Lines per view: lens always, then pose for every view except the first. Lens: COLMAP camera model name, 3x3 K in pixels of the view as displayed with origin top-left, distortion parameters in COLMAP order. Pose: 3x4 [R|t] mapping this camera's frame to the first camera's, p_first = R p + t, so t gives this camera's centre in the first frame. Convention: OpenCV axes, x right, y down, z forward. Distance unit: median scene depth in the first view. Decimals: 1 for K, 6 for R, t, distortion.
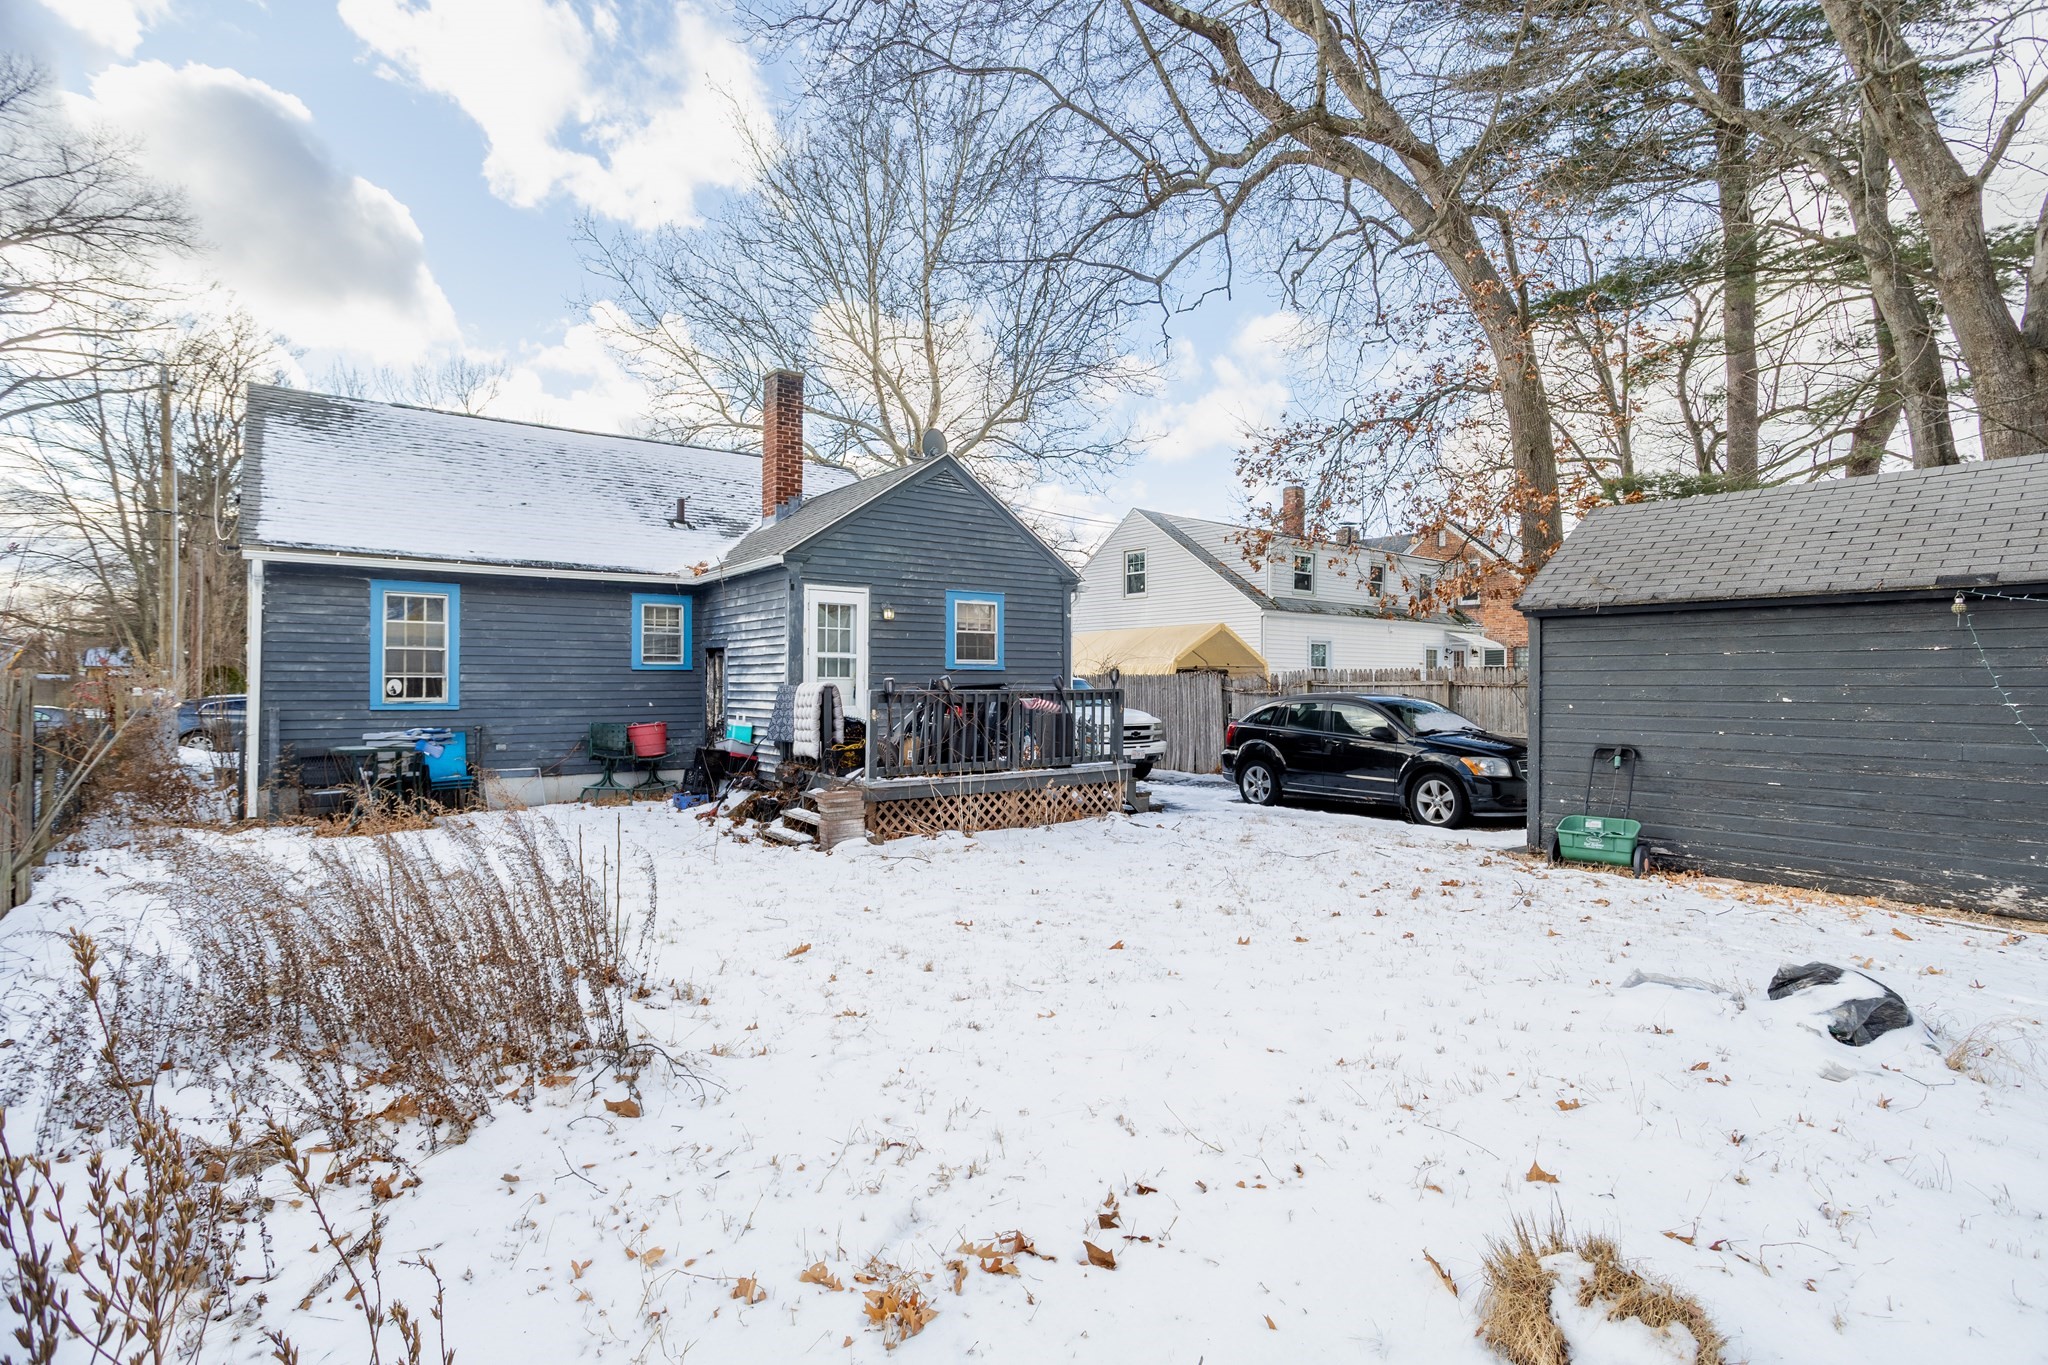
lens RADIAL K [[981.0, 0, 1020.5], [0, 981.0, 667.6], [0, 0, 1]] dist [-0.034364, 0.015135]
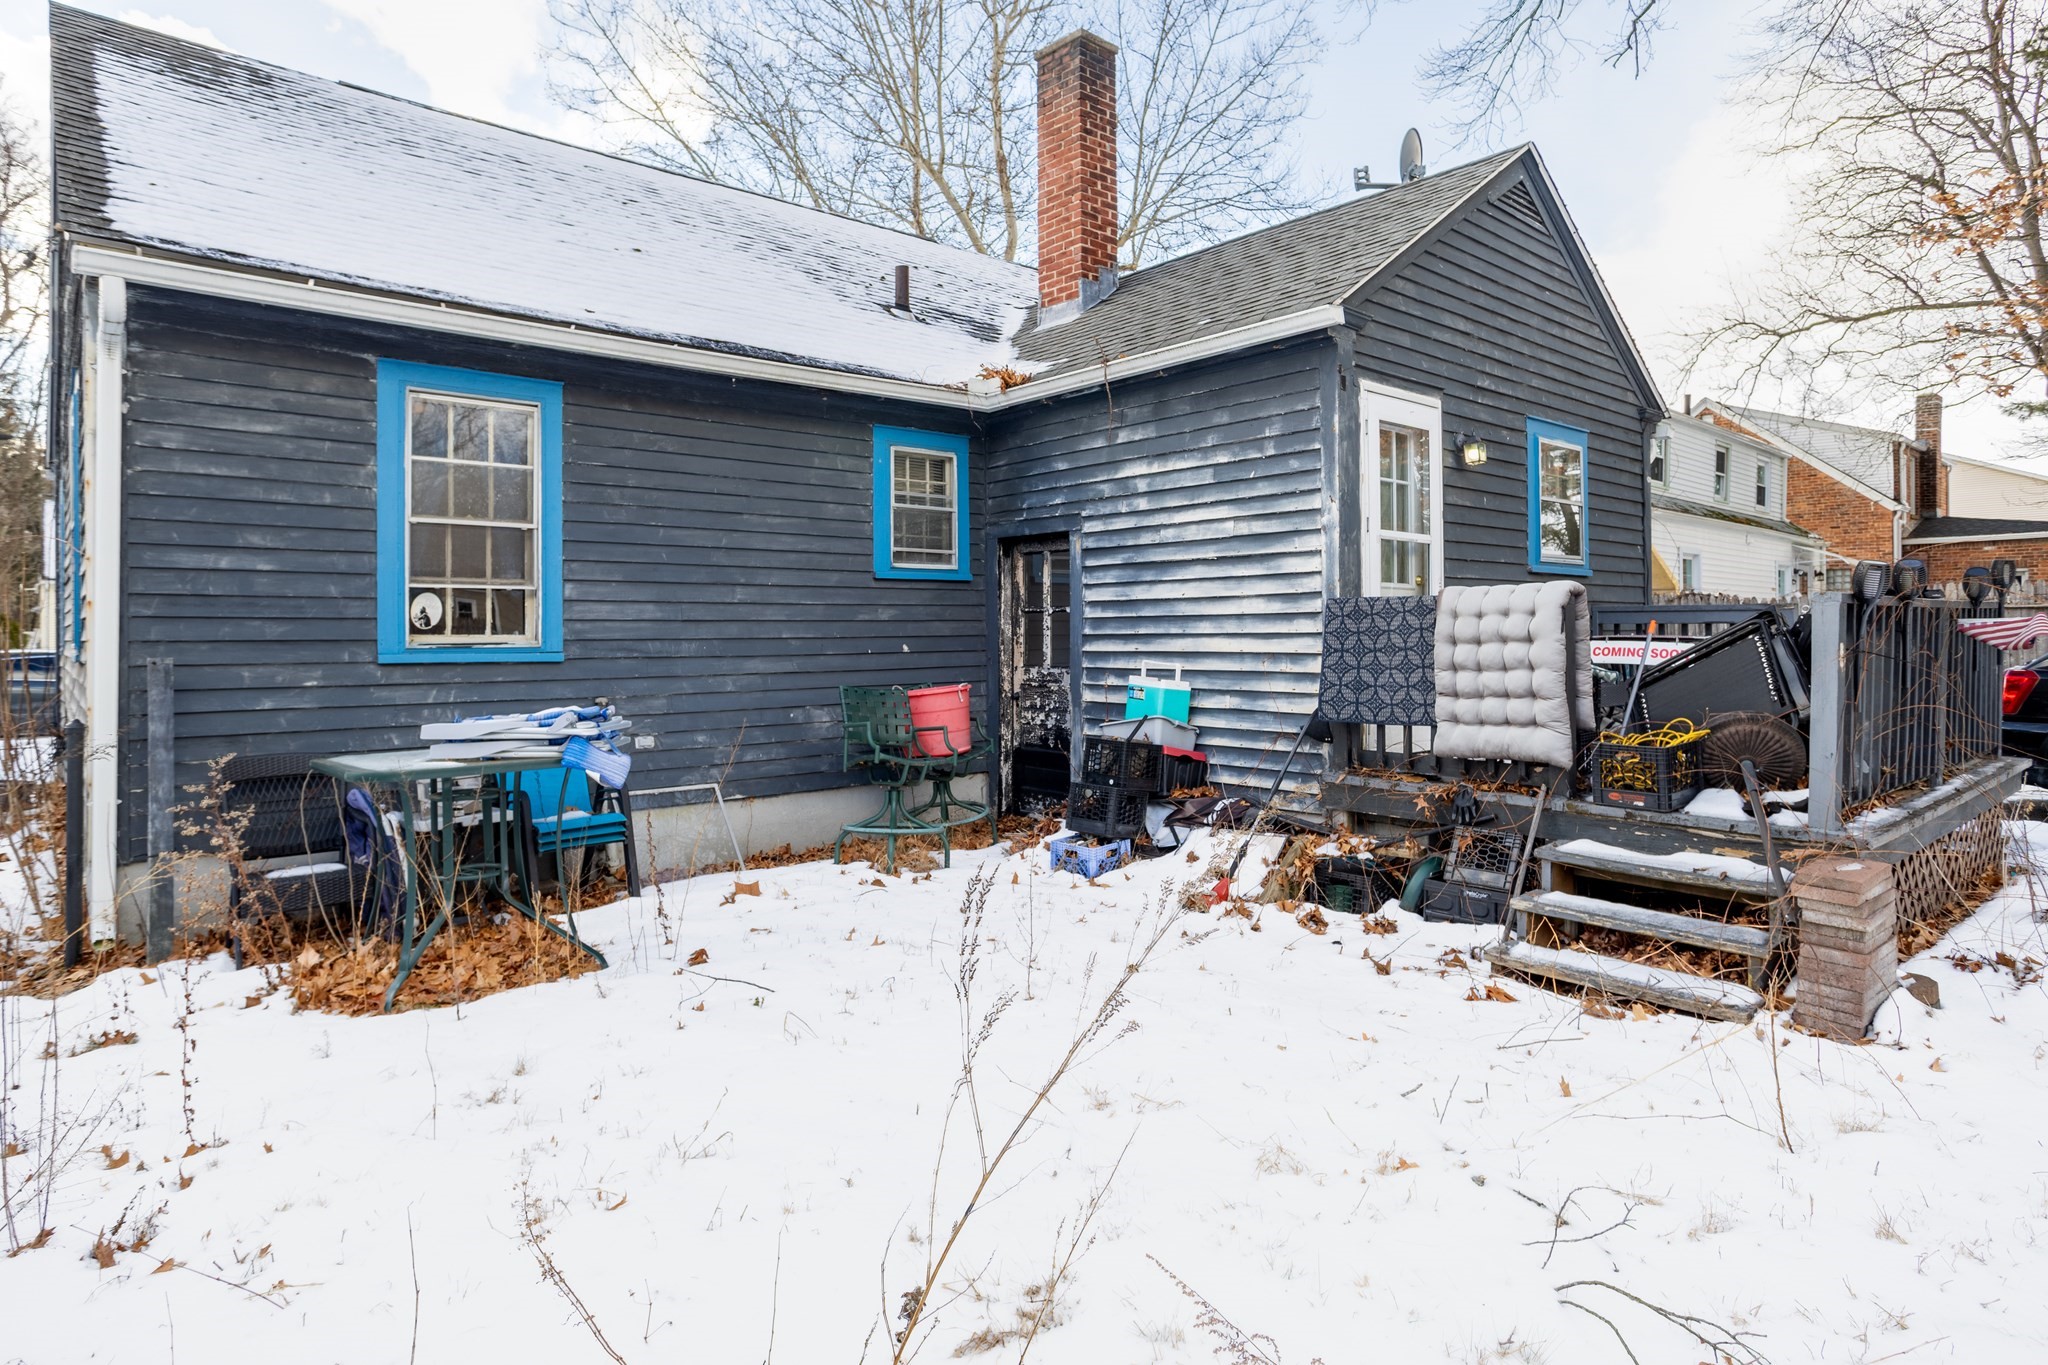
lens RADIAL K [[1123.6, 0, 1023.4], [0, 1123.6, 628.7], [0, 0, 1]] dist [-0.065771, 0.033174]
pose [[0.997288, -0.008607, 0.073090, -0.406207], [0.007762, 0.999900, 0.011826, 0.023979], [-0.073184, -0.011226, 0.997255, 0.474455]]
